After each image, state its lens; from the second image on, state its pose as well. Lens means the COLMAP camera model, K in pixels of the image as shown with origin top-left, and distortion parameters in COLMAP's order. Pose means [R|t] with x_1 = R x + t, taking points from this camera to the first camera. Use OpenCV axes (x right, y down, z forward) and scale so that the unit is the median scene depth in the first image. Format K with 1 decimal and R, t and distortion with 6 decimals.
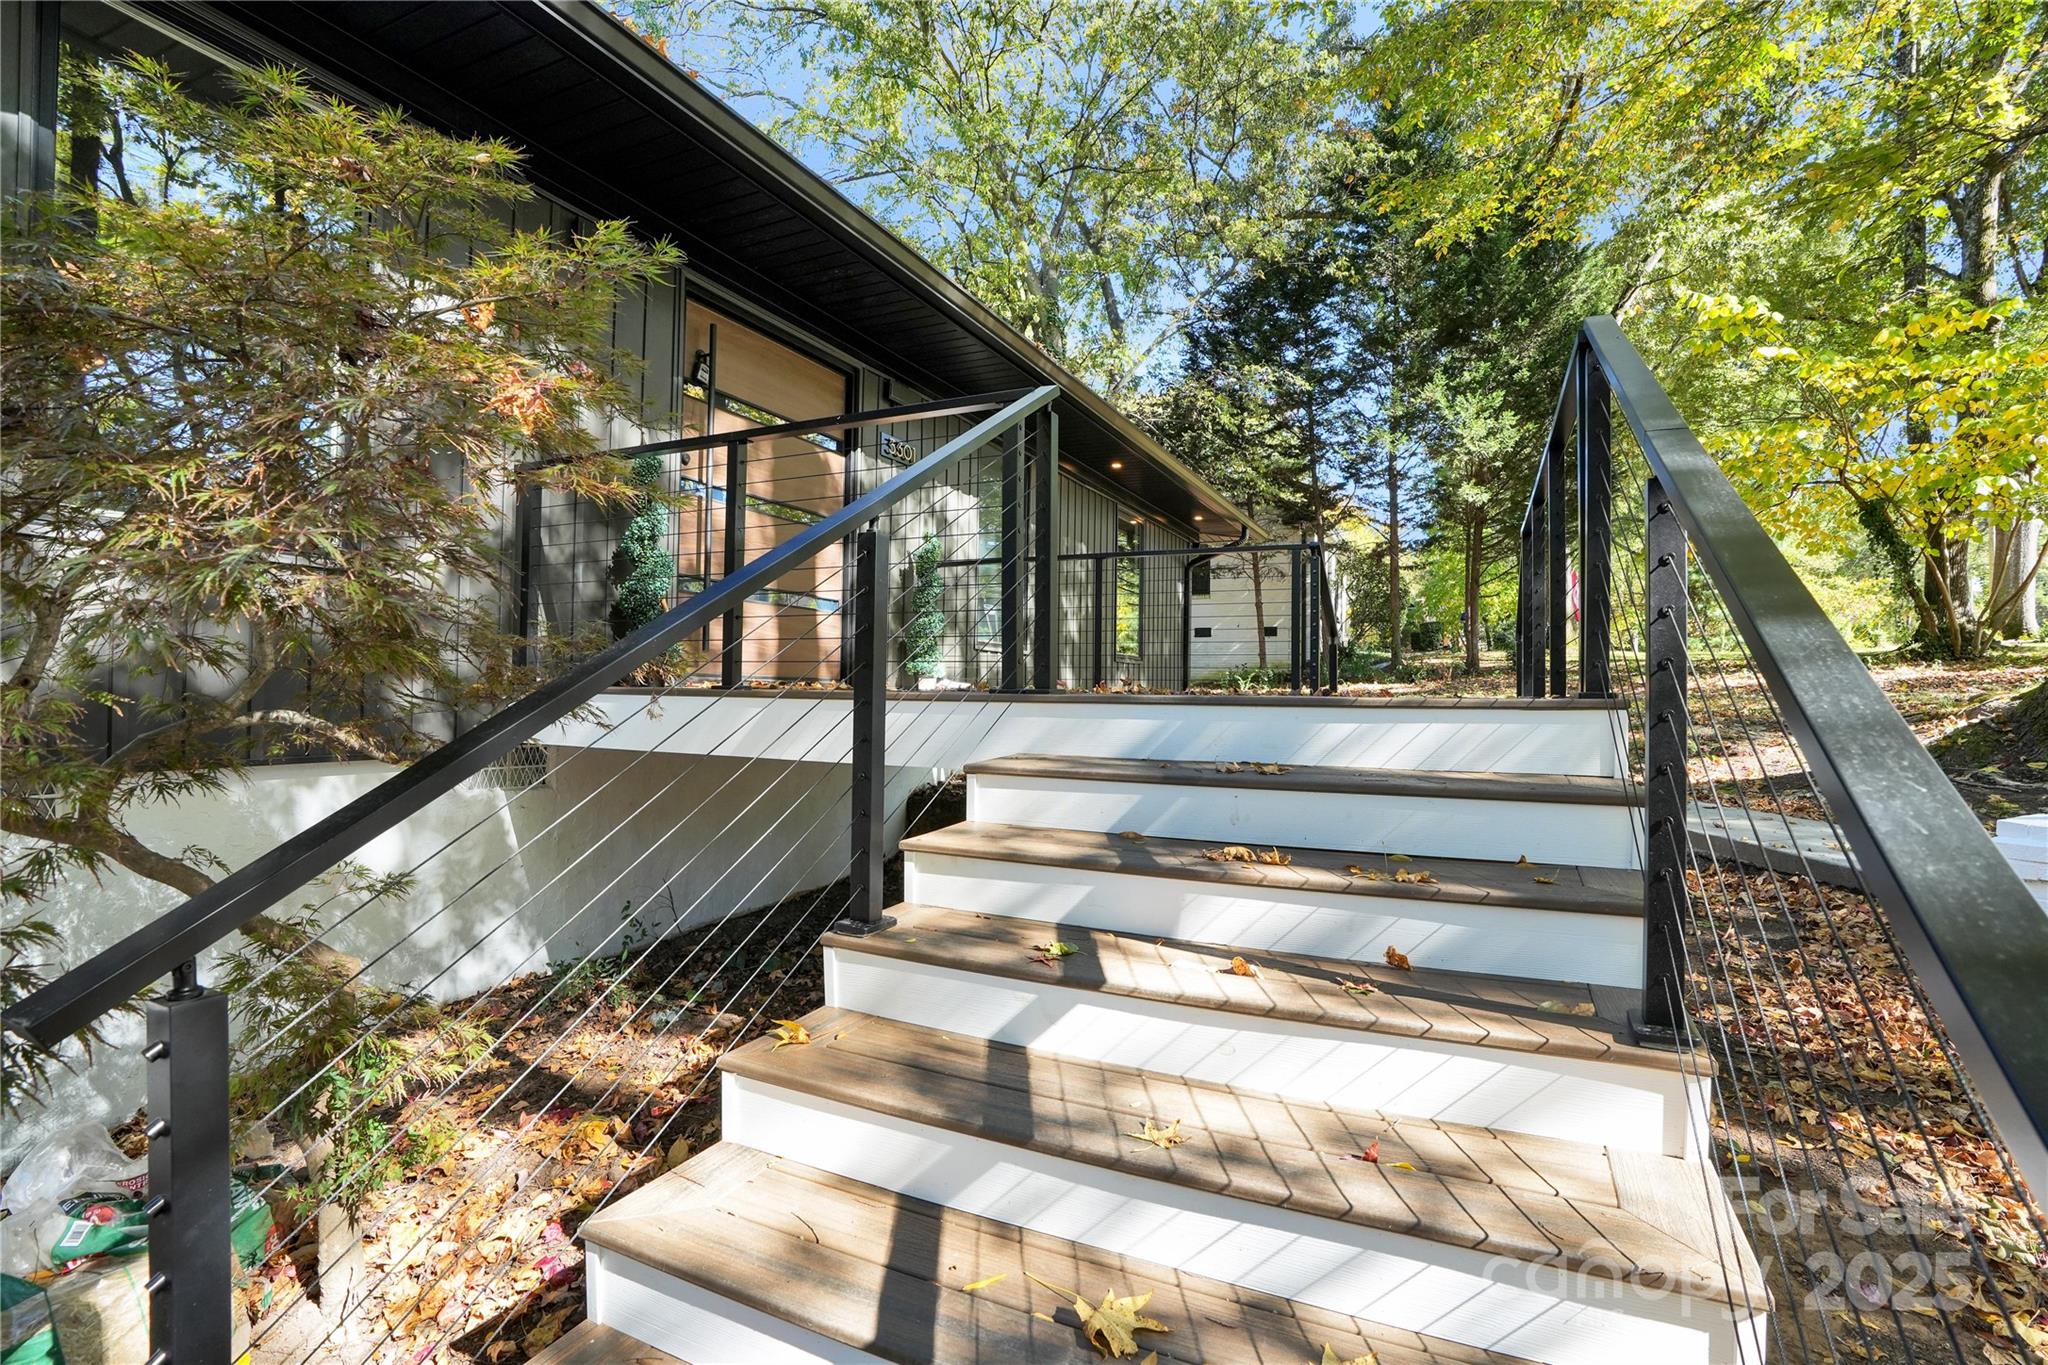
lens RADIAL K [[950.5, 0, 1024.0], [0, 950.5, 682.5], [0, 0, 1]] dist [0.001976, 0.000409]
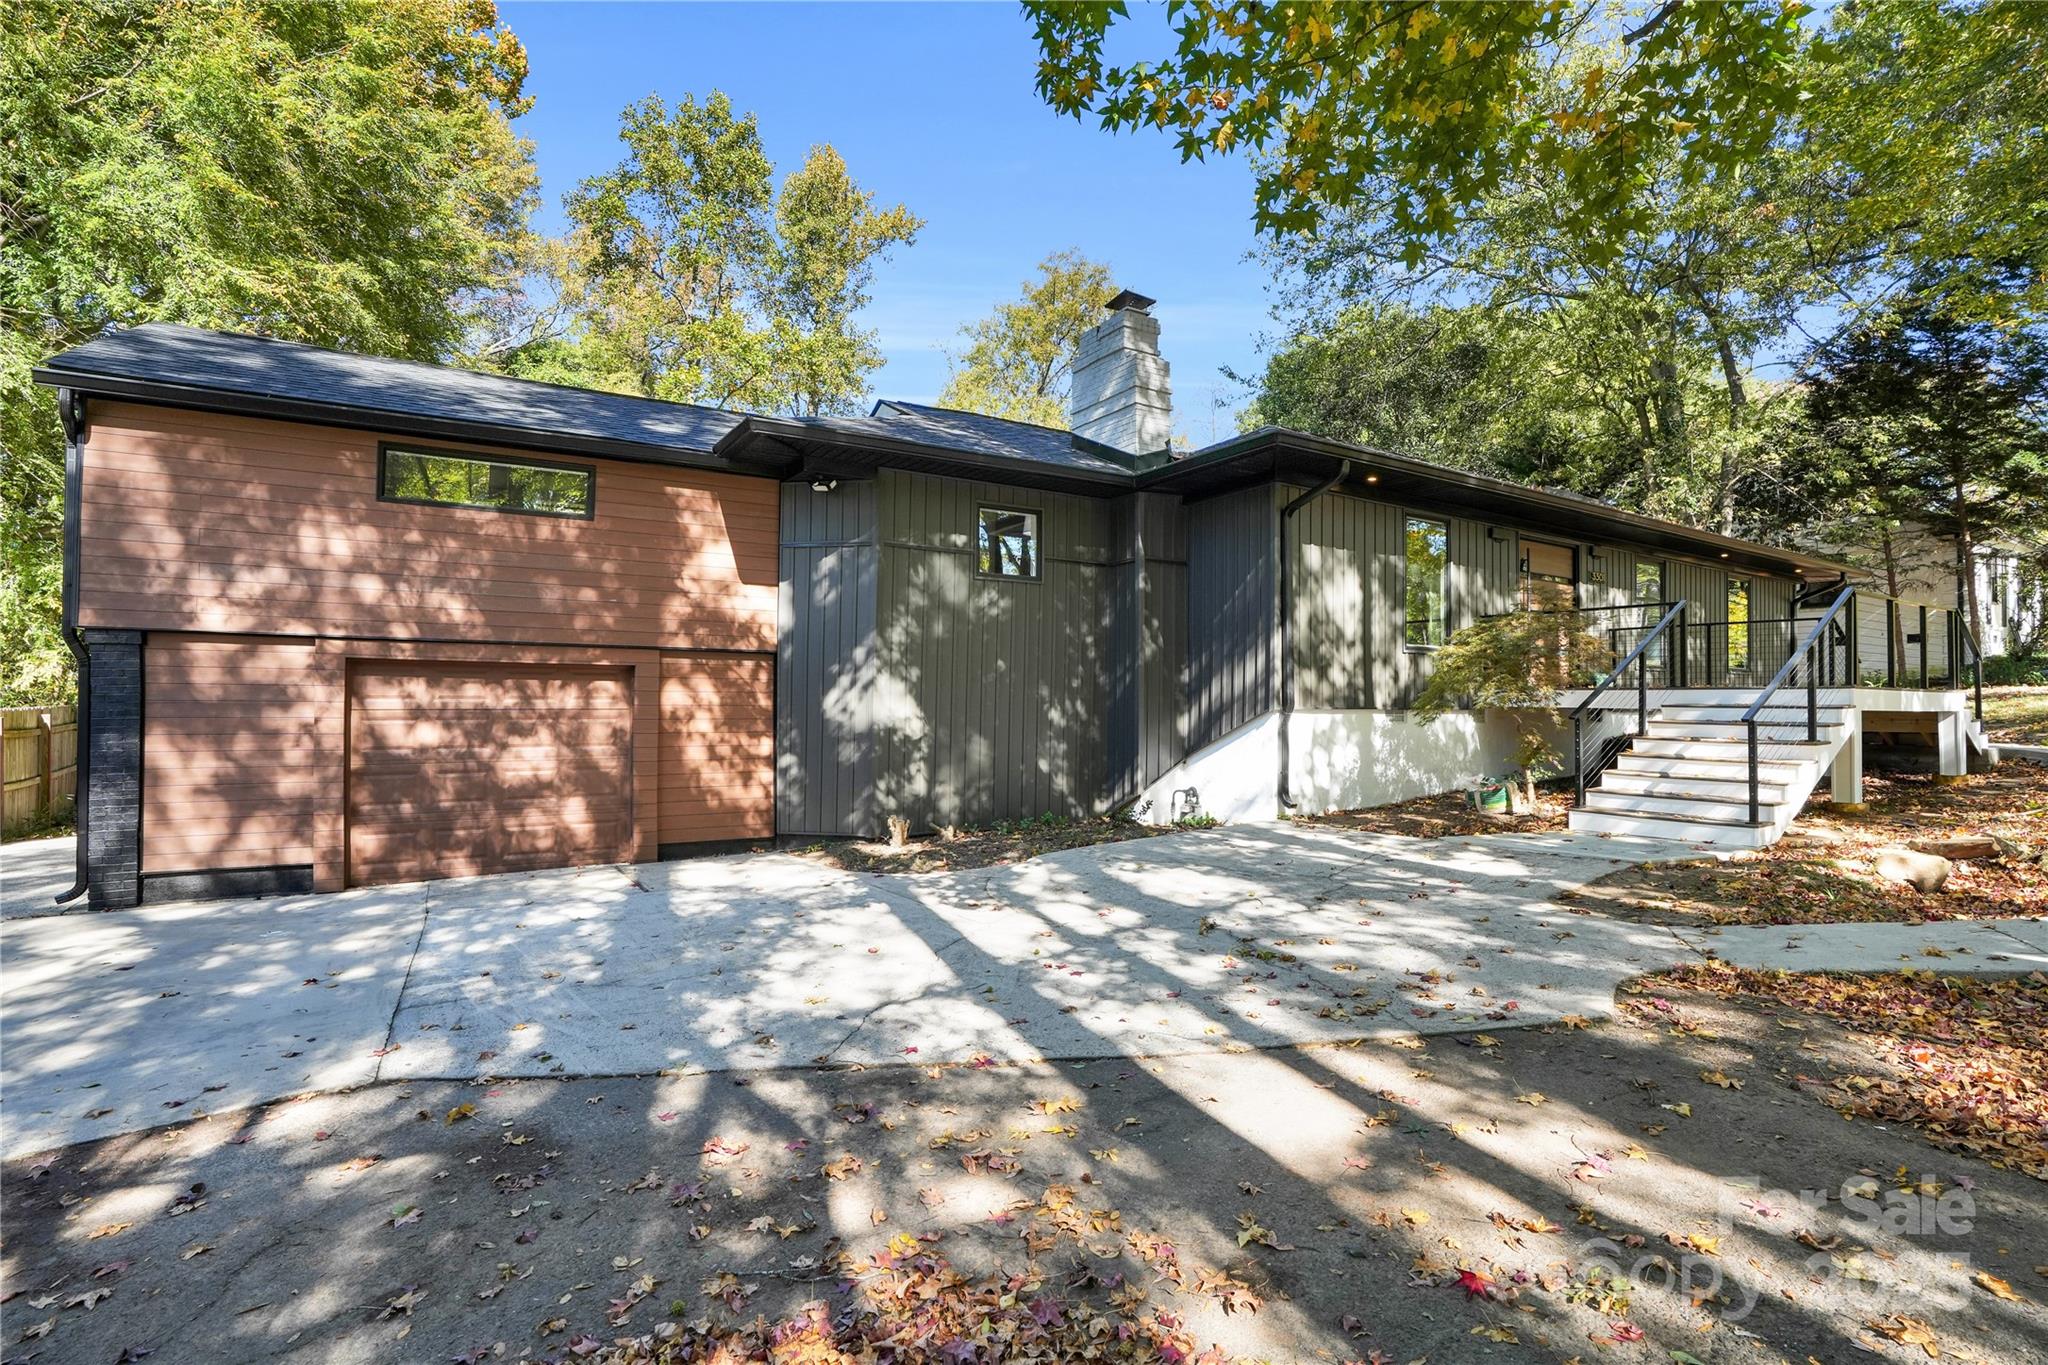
lens RADIAL K [[927.9, 0, 1007.8], [0, 927.9, 682.4], [0, 0, 1]] dist [-0.021101, -0.000212]
pose [[0.836086, -0.012304, -0.548460, -0.116308], [0.005613, 0.999888, -0.013876, 0.011508], [0.548569, 0.008523, 0.836062, -1.527311]]
